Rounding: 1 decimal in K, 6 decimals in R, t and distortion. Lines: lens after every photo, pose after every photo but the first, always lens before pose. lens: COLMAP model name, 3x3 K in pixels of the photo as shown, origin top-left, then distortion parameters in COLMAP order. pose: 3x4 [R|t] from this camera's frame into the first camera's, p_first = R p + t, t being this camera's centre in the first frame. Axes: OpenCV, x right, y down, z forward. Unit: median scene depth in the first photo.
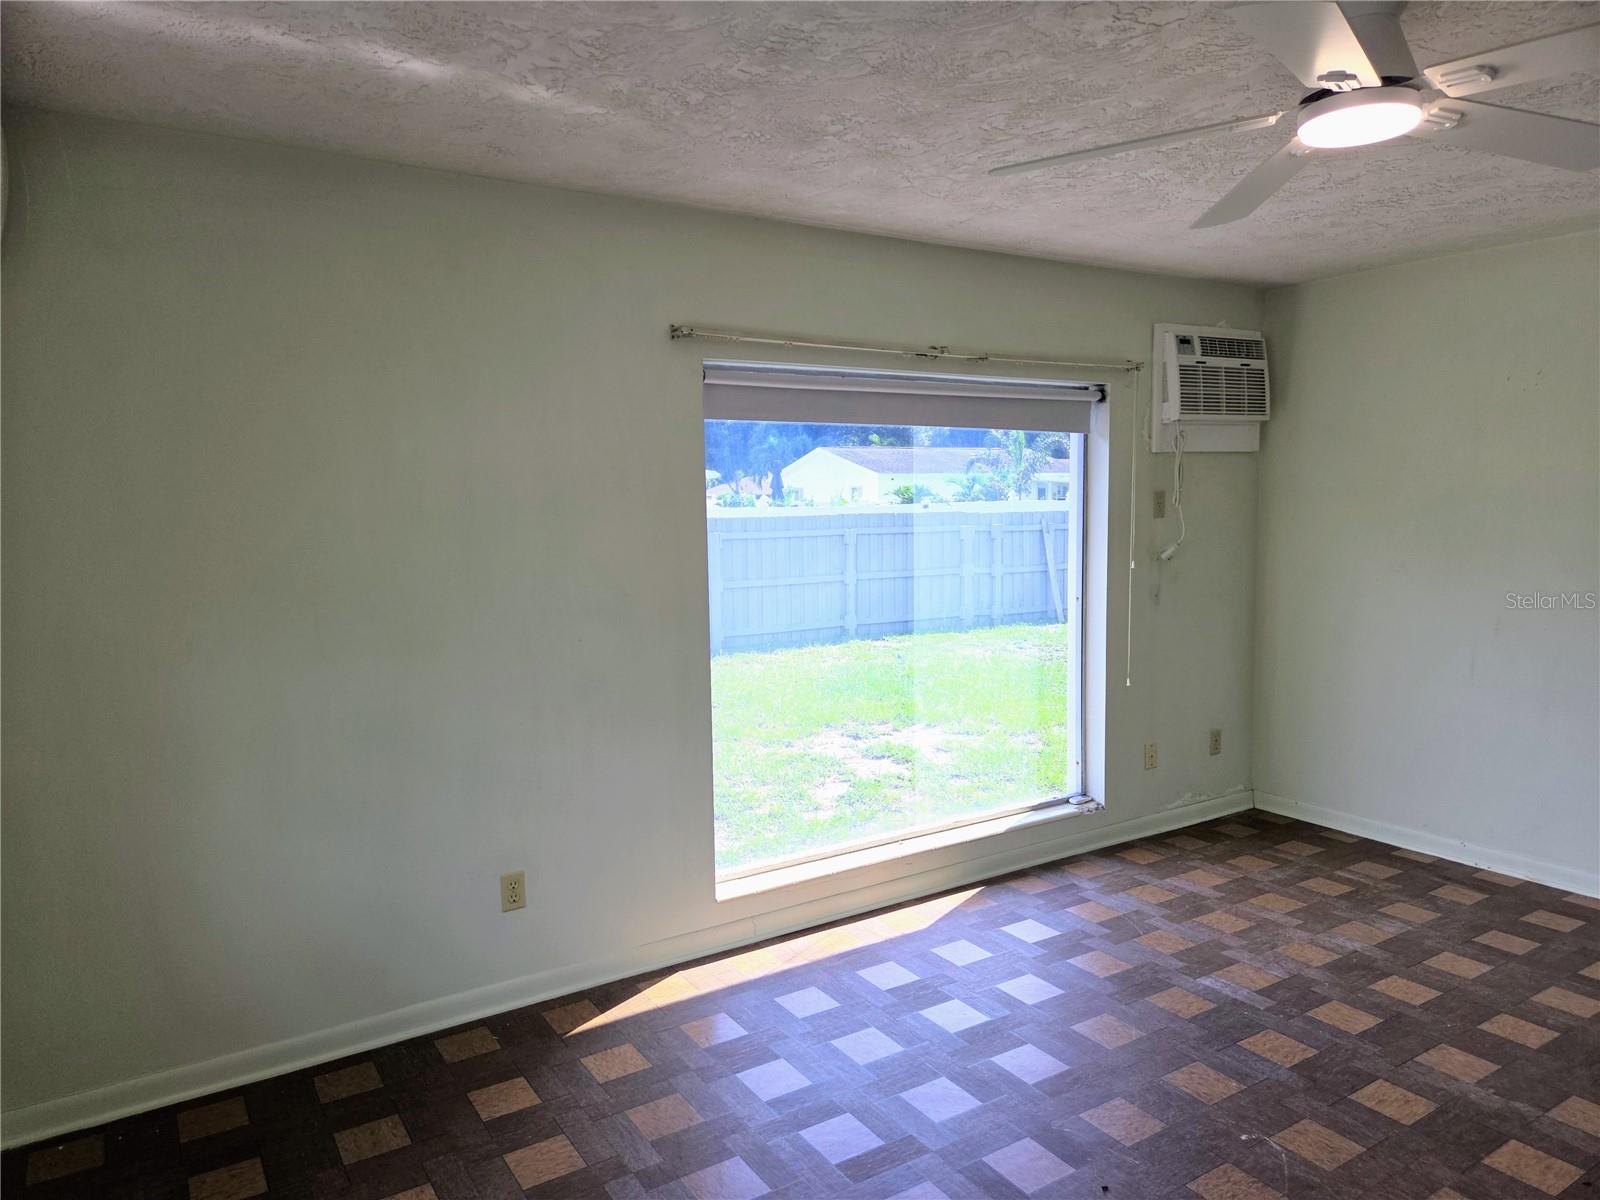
lens RADIAL K [[1077.4, 0, 786.8], [0, 1077.4, 606.3], [0, 0, 1]] dist [0.062991, -0.047053]
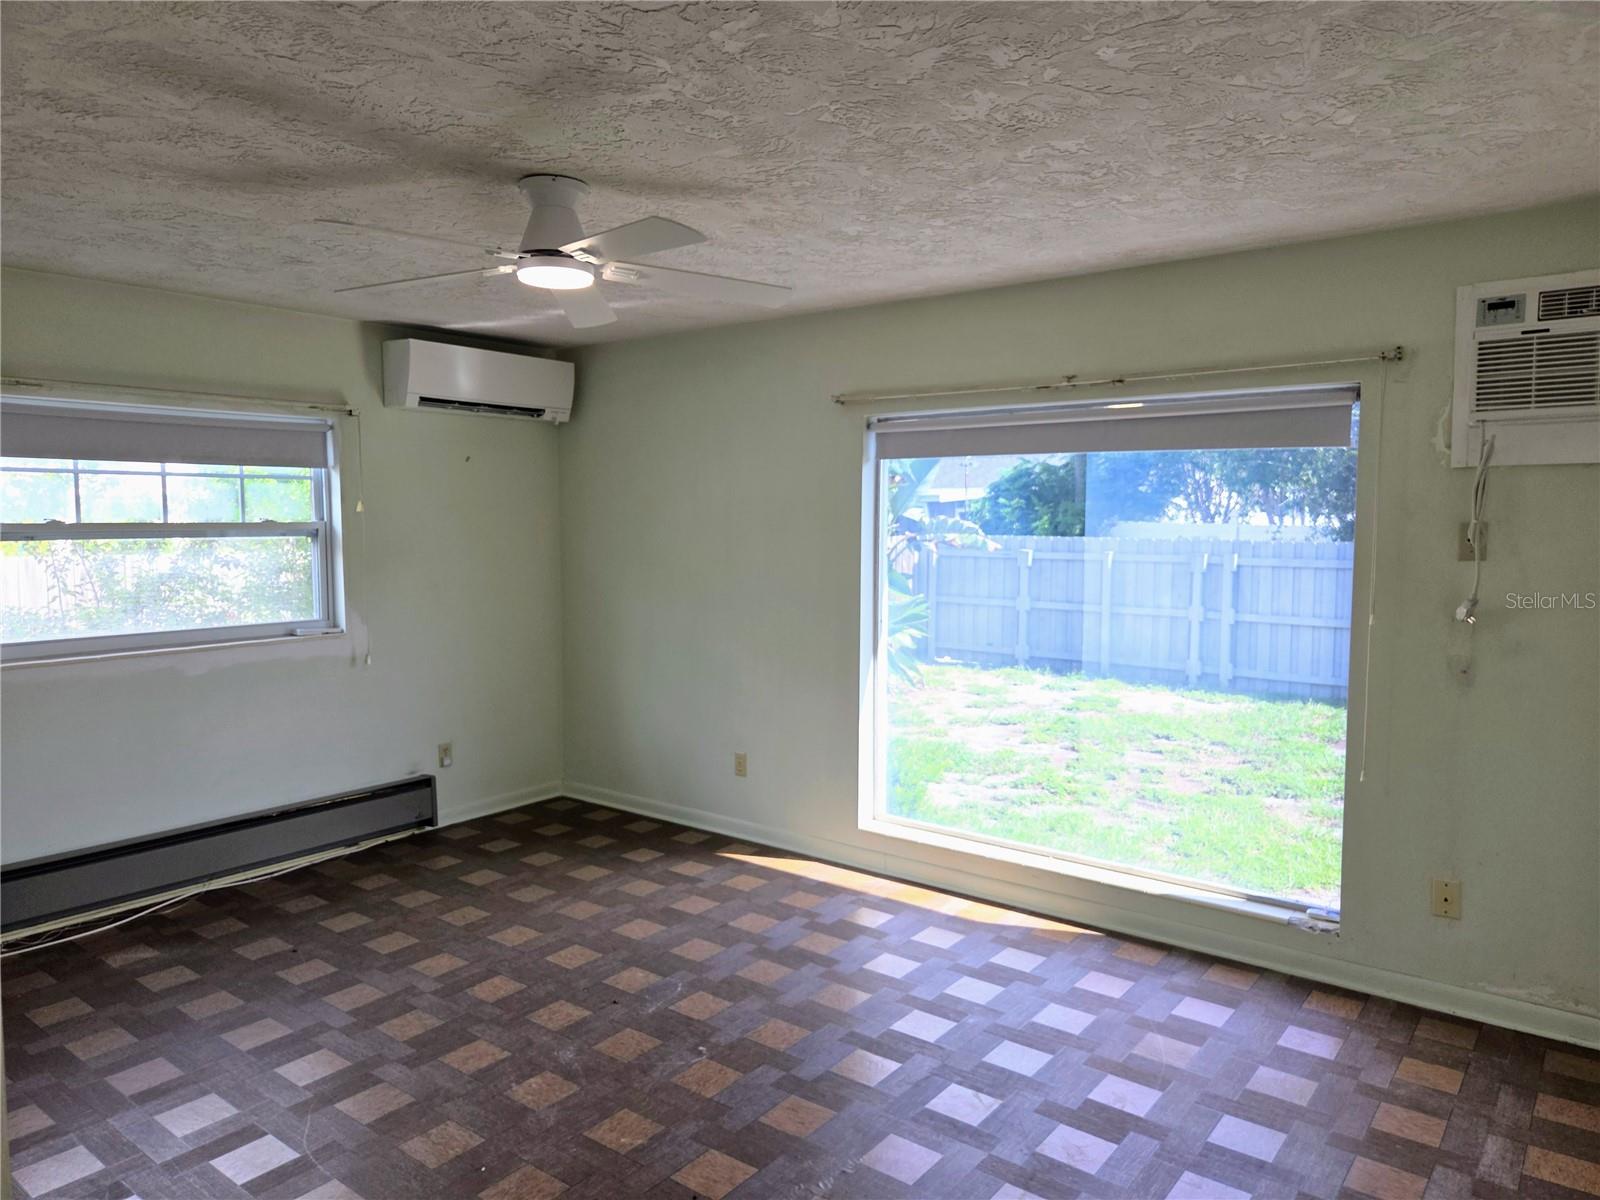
lens RADIAL K [[1077.4, 0, 786.4], [0, 1077.4, 586.9], [0, 0, 1]] dist [0.062991, -0.047053]
pose [[0.331192, 0.076864, -0.940427, 1.025383], [-0.104165, 0.993563, 0.044523, -0.059959], [0.937796, 0.083214, 0.337067, 0.421096]]
